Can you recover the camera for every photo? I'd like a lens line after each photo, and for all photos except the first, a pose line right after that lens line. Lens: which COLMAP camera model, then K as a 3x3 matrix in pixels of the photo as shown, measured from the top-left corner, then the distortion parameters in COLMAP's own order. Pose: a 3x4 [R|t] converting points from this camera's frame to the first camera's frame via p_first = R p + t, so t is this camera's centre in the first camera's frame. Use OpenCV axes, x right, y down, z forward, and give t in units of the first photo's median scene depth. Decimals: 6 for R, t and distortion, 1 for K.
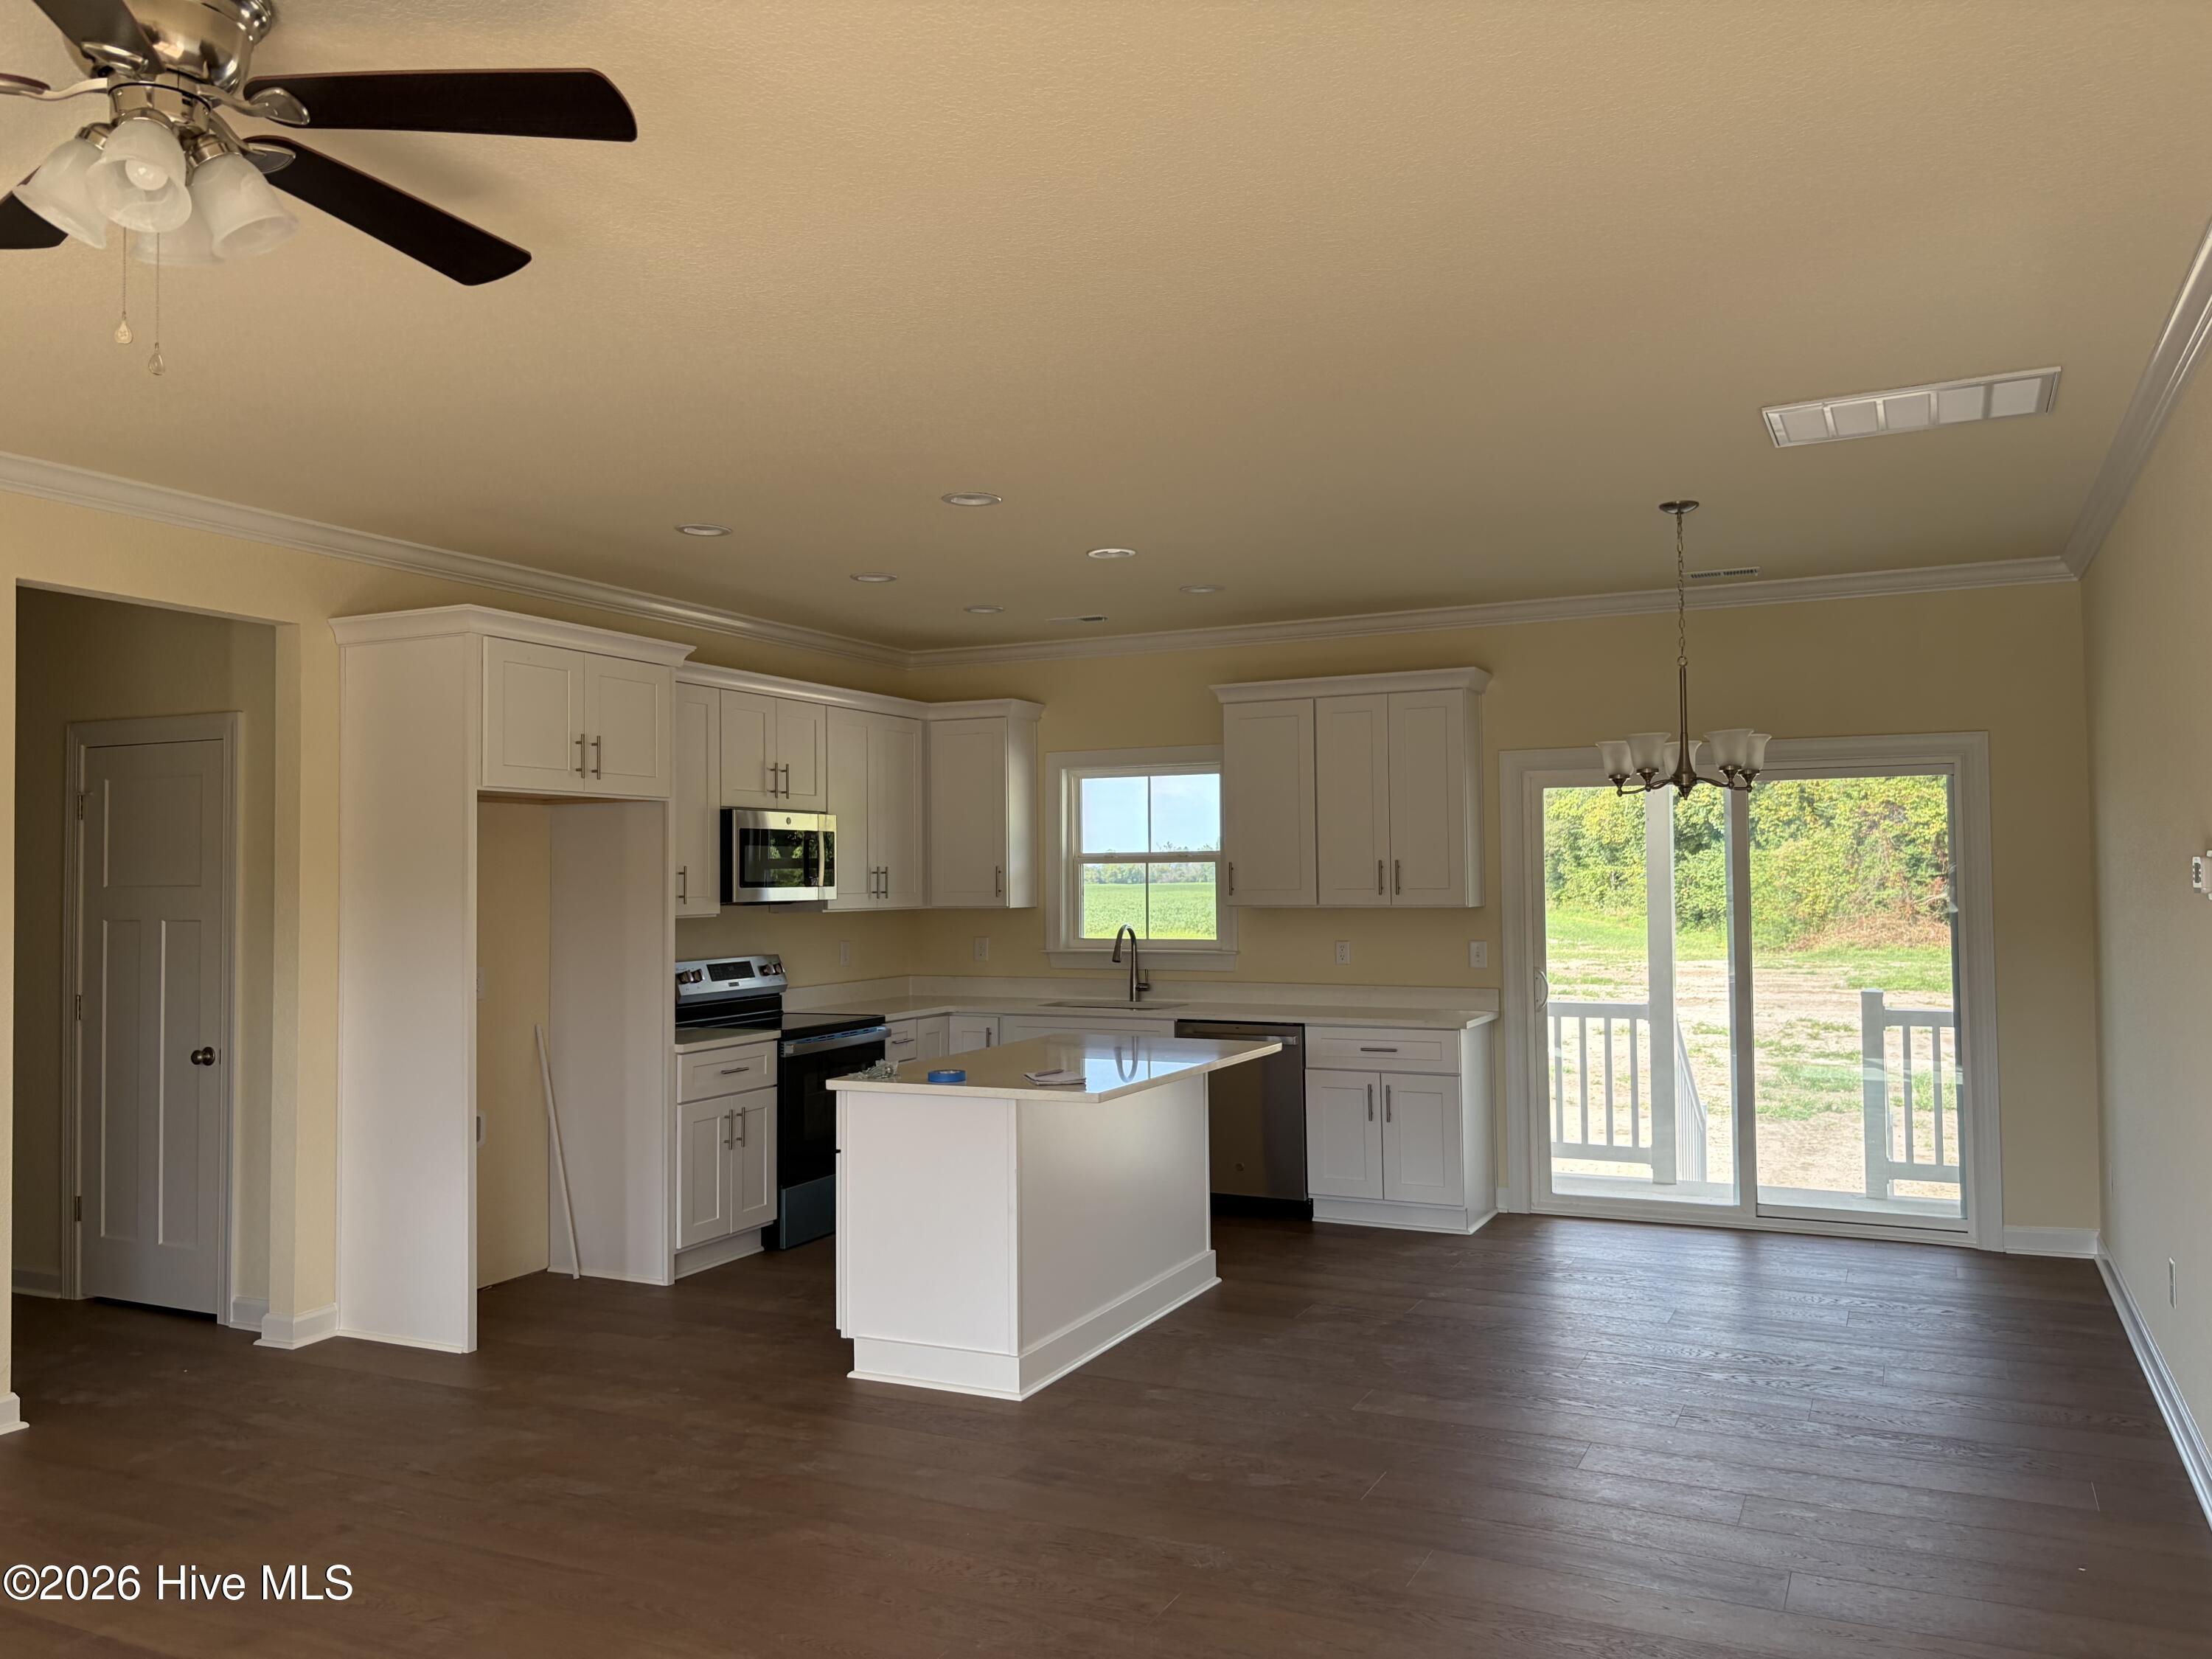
lens RADIAL K [[1687.6, 0, 1104.2], [0, 1687.6, 815.5], [0, 0, 1]] dist [0.034989, -0.030734]
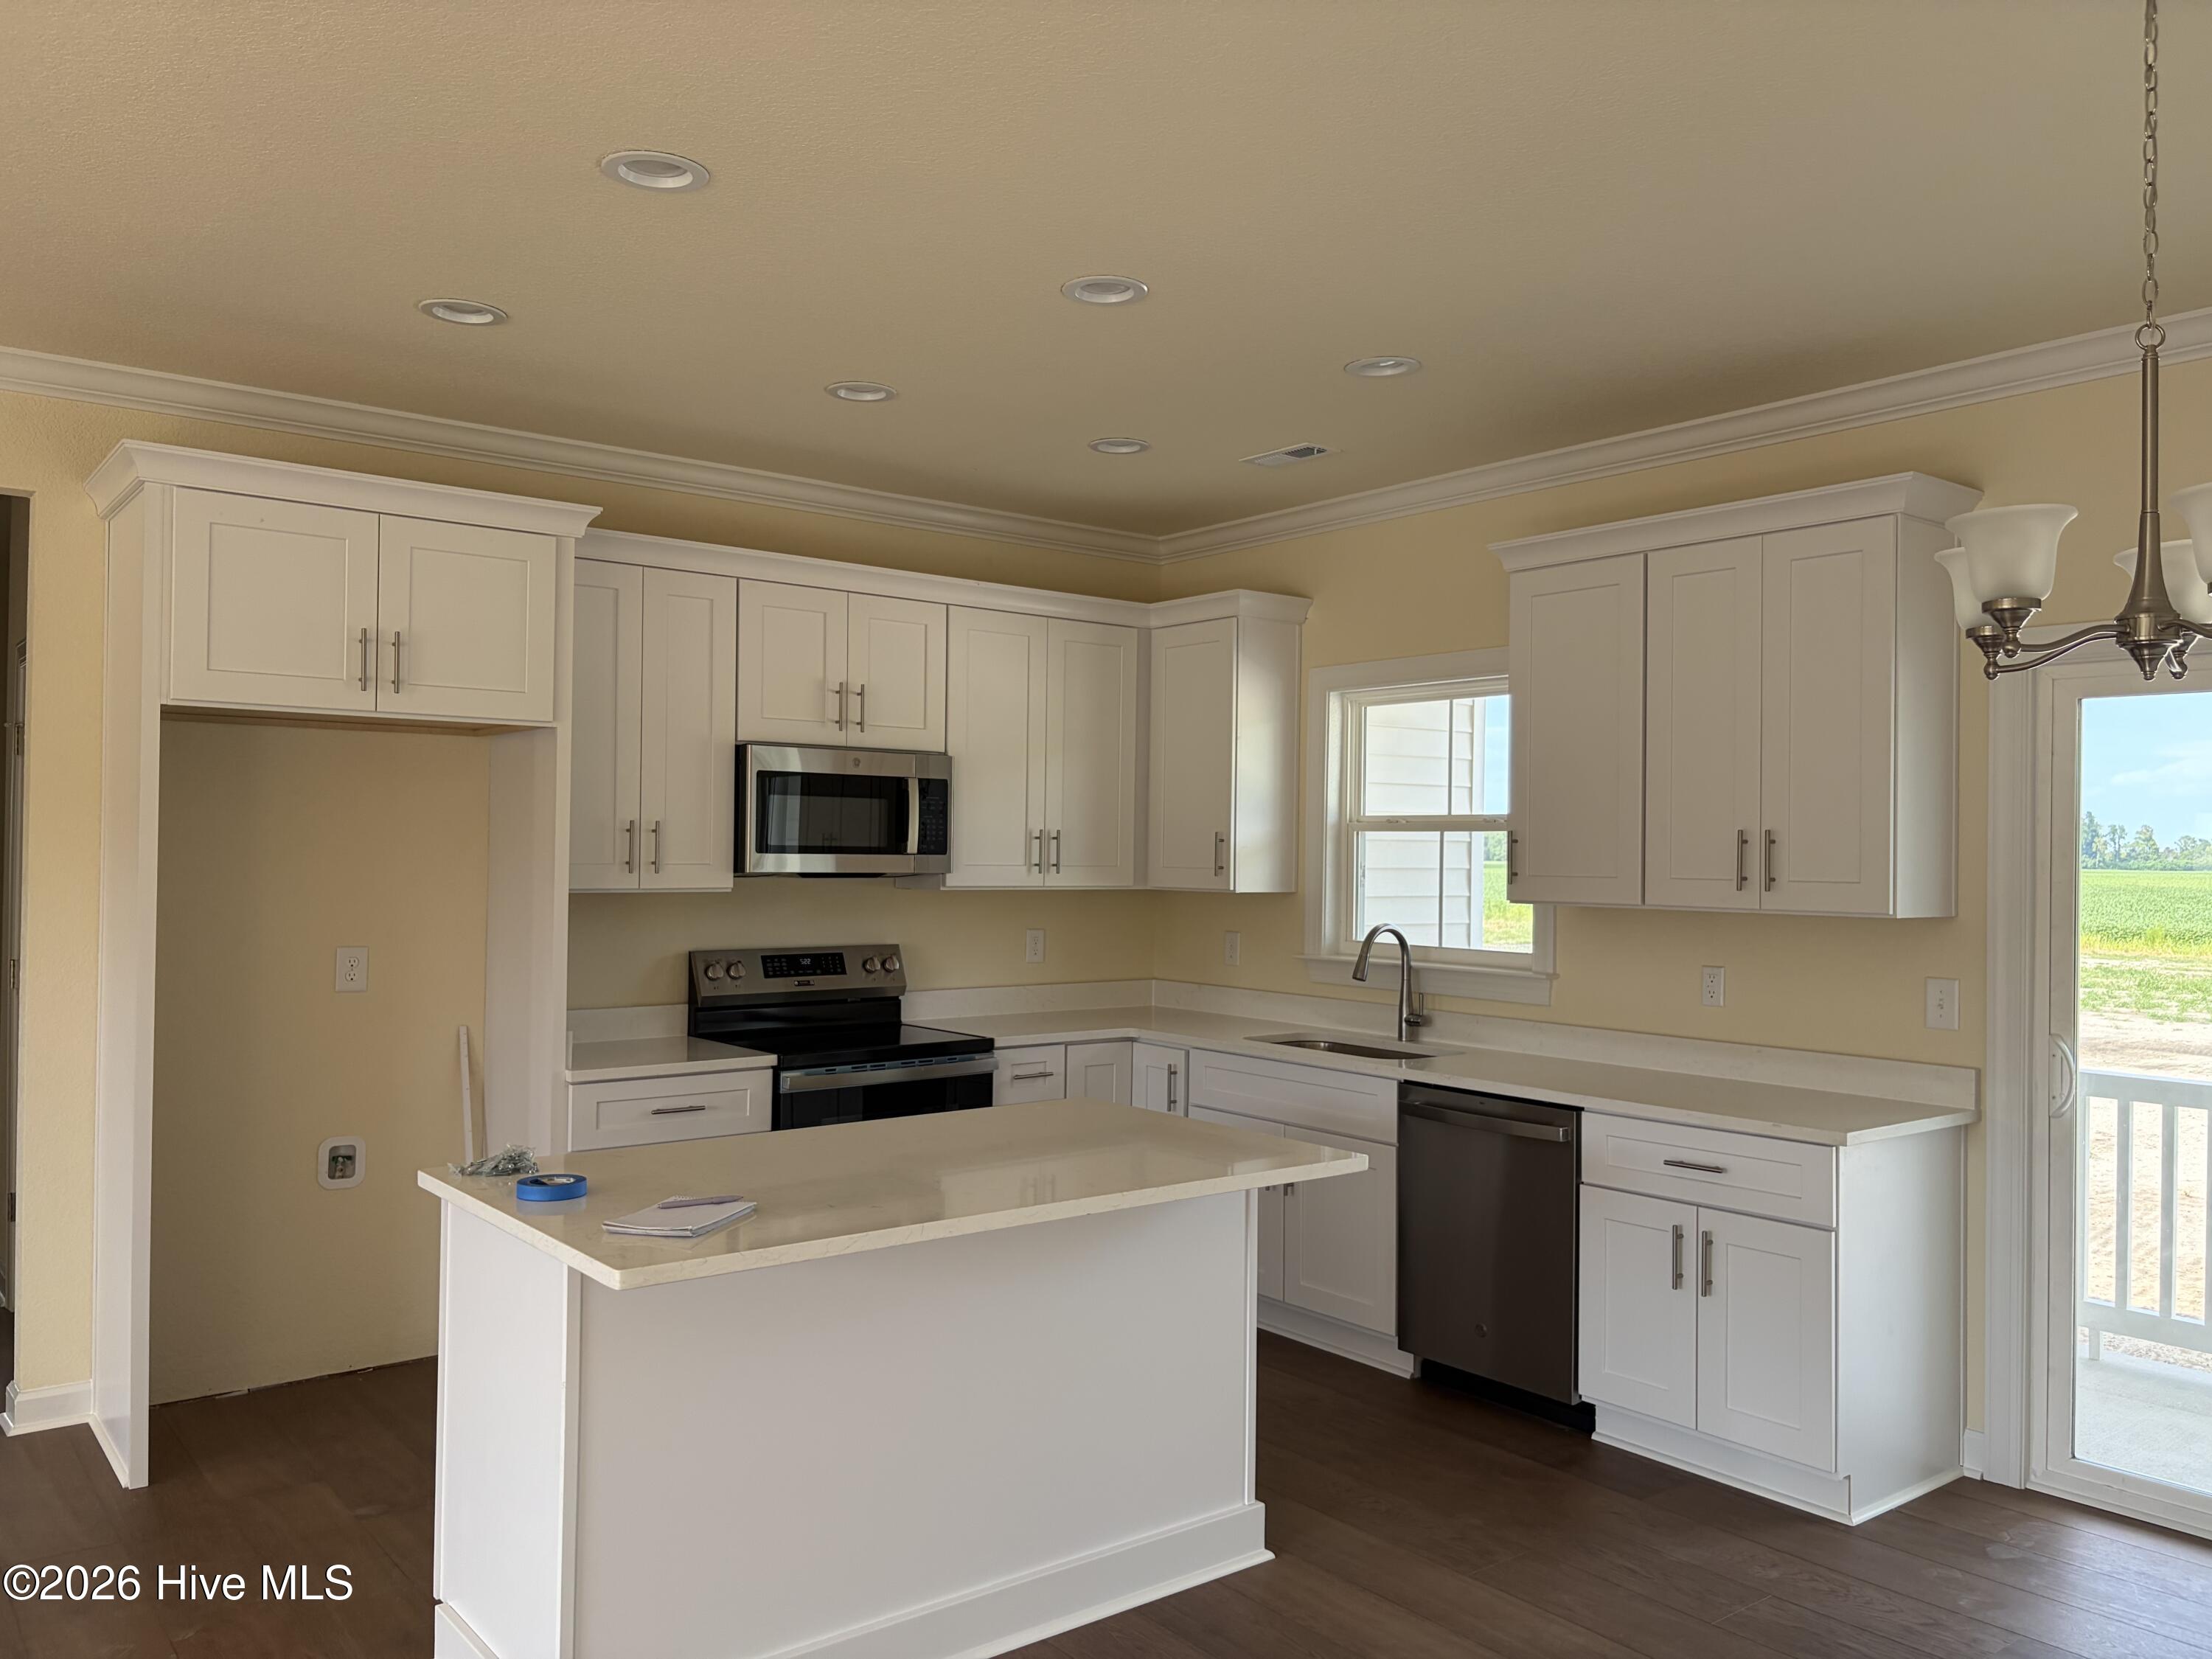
lens RADIAL K [[1687.6, 0, 1114.5], [0, 1687.6, 841.0], [0, 0, 1]] dist [0.034989, -0.030734]
pose [[0.899914, 0.018287, -0.435684, 0.242078], [-0.004817, 0.999476, 0.032002, 0.014054], [0.436041, -0.026700, 0.899530, 0.426370]]
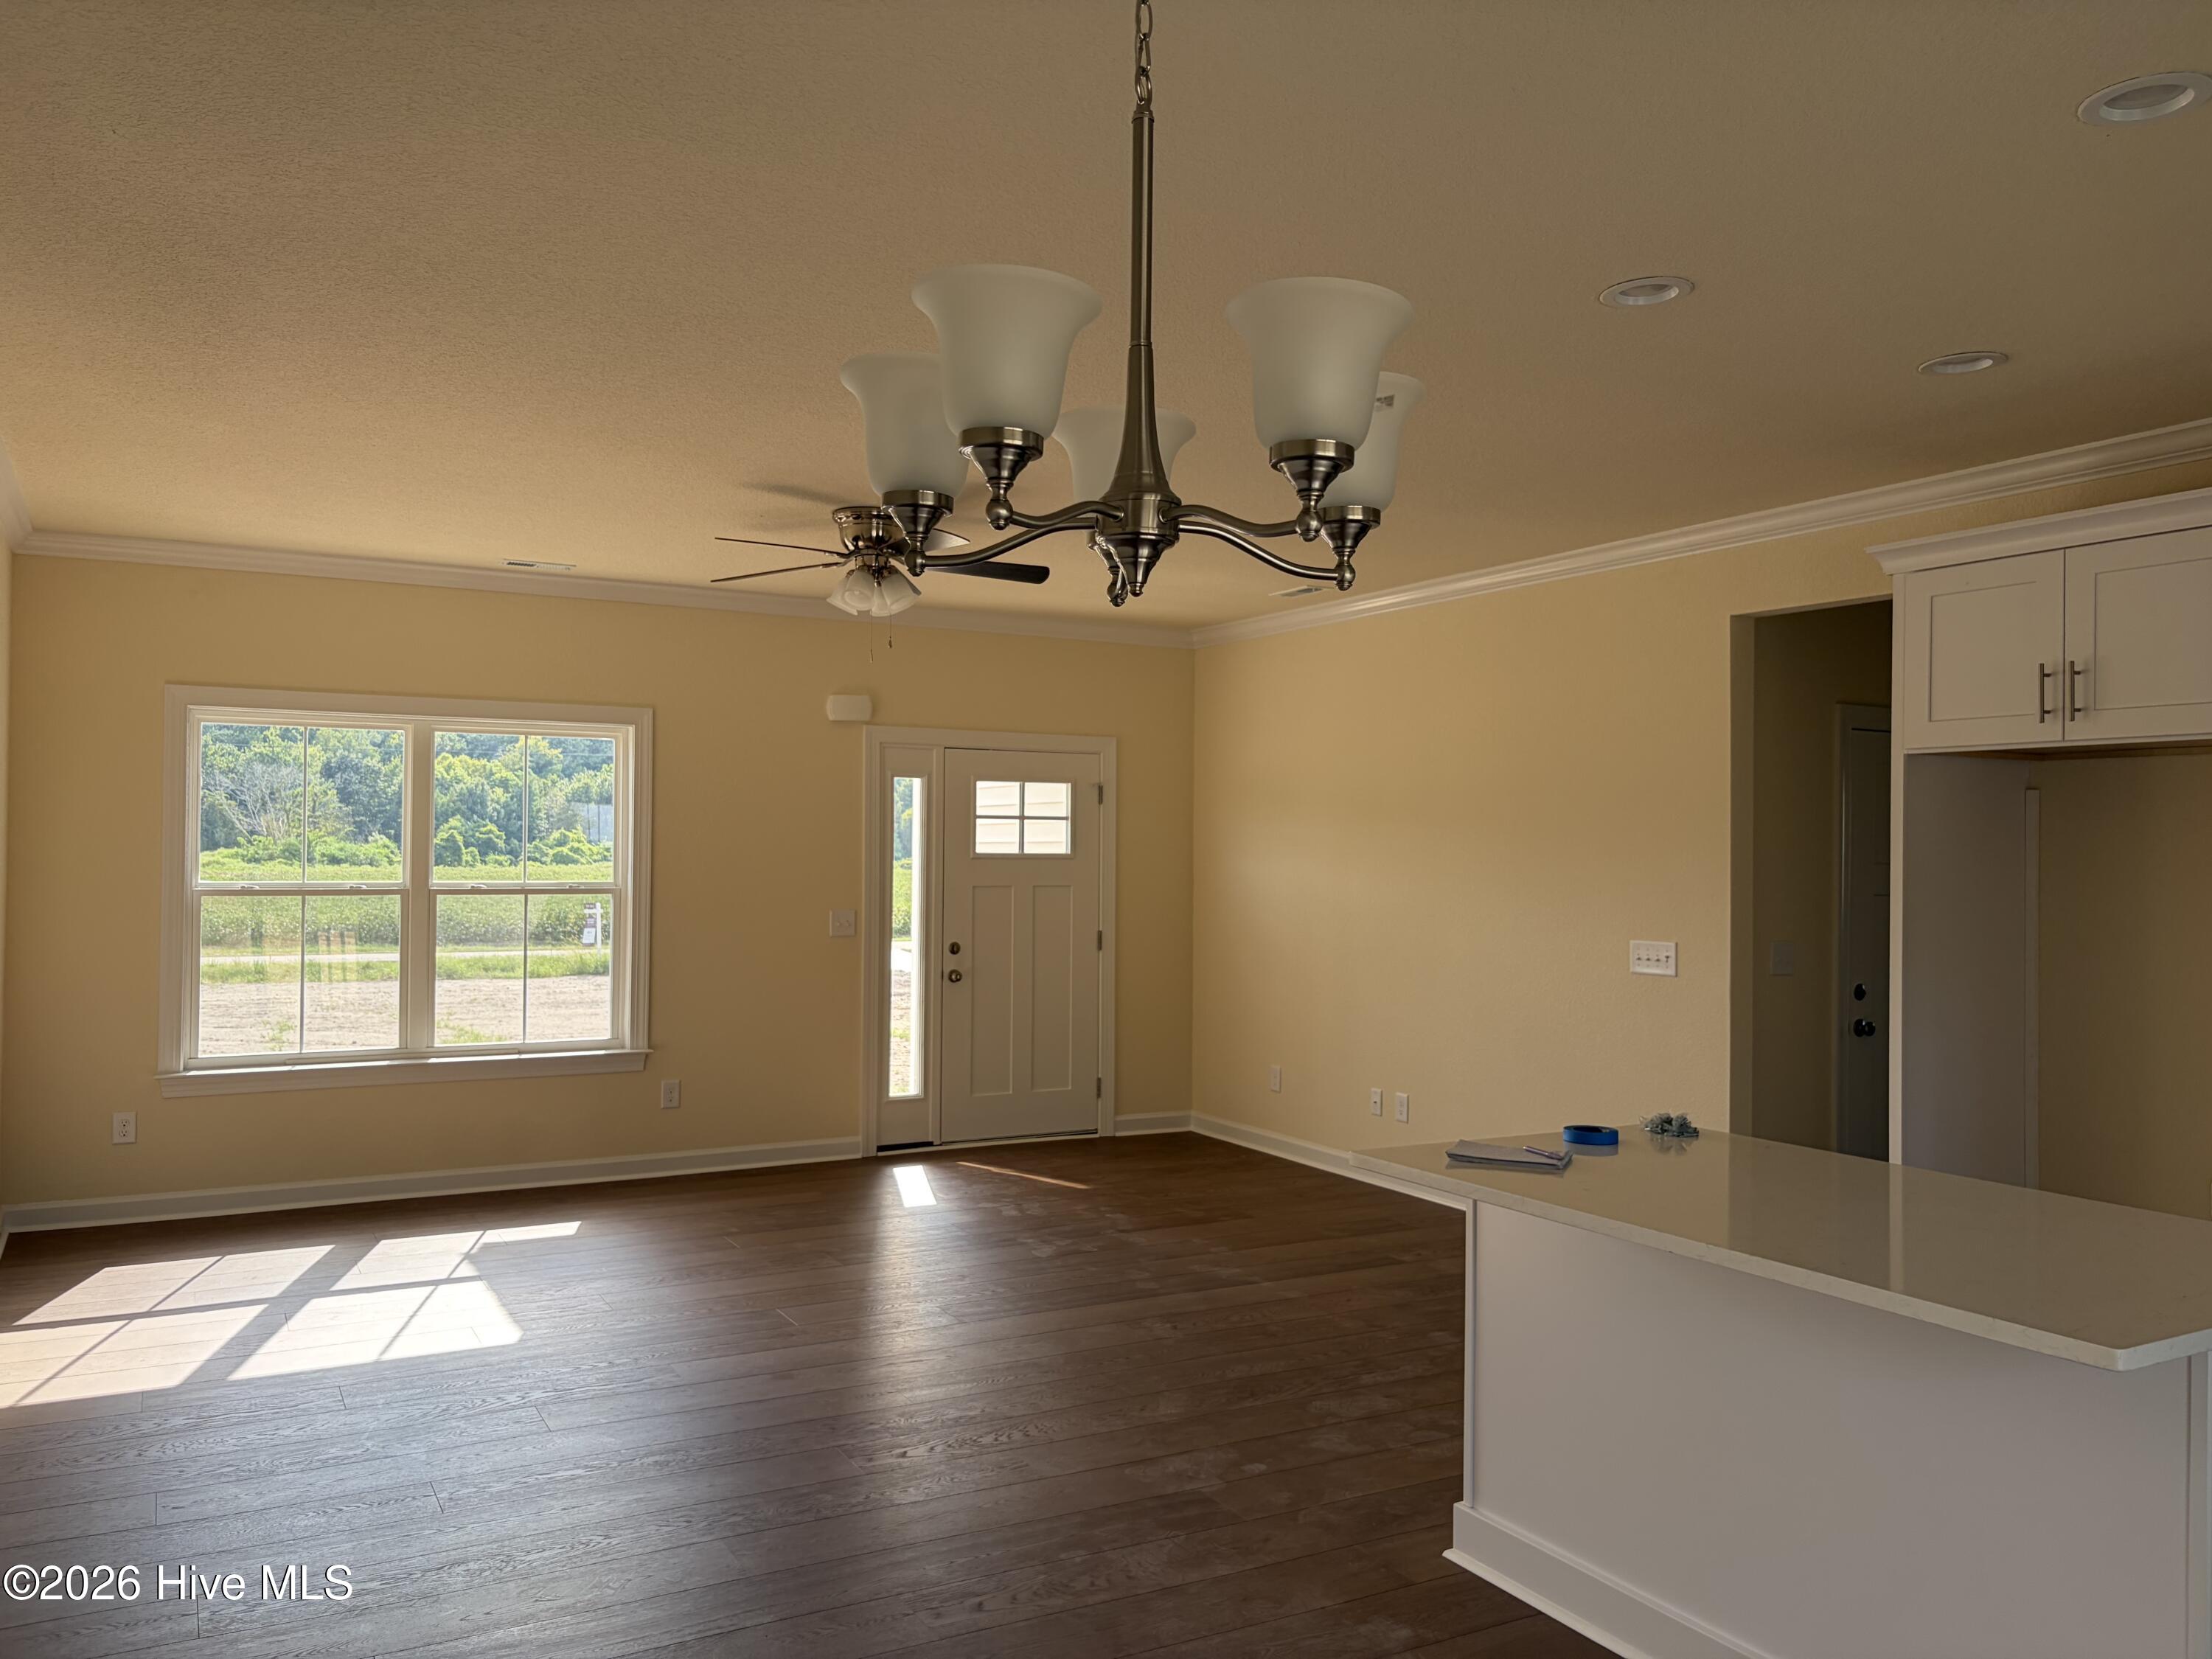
lens RADIAL K [[1687.6, 0, 1081.5], [0, 1687.6, 845.5], [0, 0, 1]] dist [0.034989, -0.030734]
pose [[-0.585530, -0.001878, -0.810648, 0.461955], [0.026177, 0.999432, -0.021222, 0.030970], [0.810228, -0.033647, -0.585148, 0.933901]]
